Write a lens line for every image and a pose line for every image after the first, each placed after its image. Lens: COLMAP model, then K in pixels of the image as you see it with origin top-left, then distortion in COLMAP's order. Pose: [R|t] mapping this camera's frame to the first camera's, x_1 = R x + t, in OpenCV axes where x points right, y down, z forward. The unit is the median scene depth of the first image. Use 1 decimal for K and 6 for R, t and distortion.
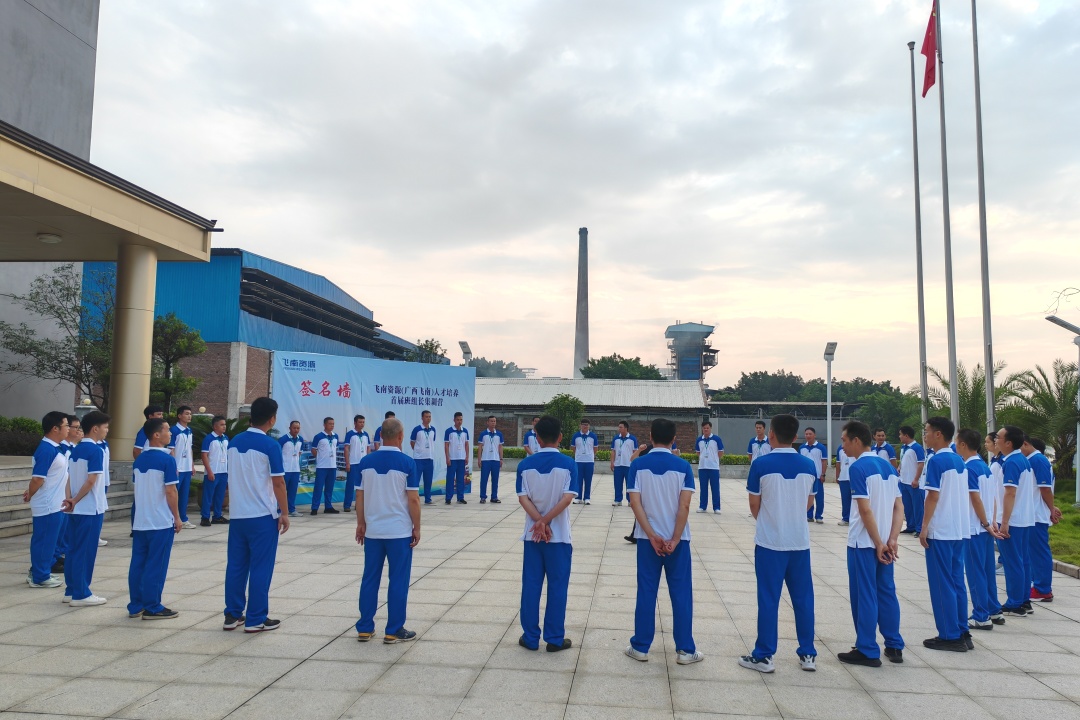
lens RADIAL K [[836.7, 0, 540.4], [0, 836.7, 358.0], [0, 0, 1]] dist [-0.006196, -0.019043]
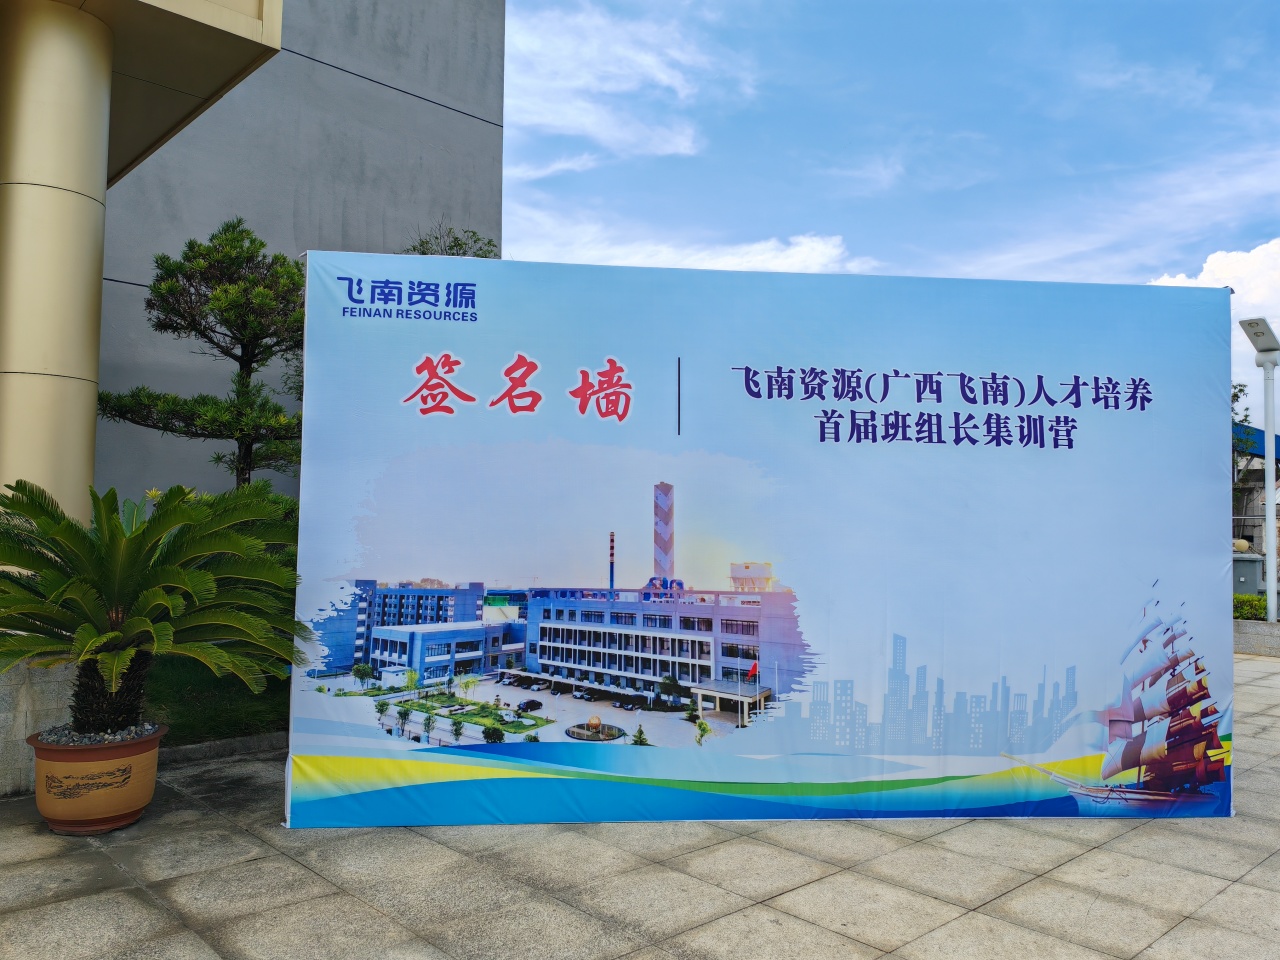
lens RADIAL K [[1003.9, 0, 639.8], [0, 1003.9, 479.9], [0, 0, 1]] dist [0.047144, 0.001398]
pose [[0.760160, -0.045563, -0.648137, -0.023802], [0.050472, 0.998665, -0.011010, 0.067002], [0.647773, -0.024343, 0.761445, 0.731634]]
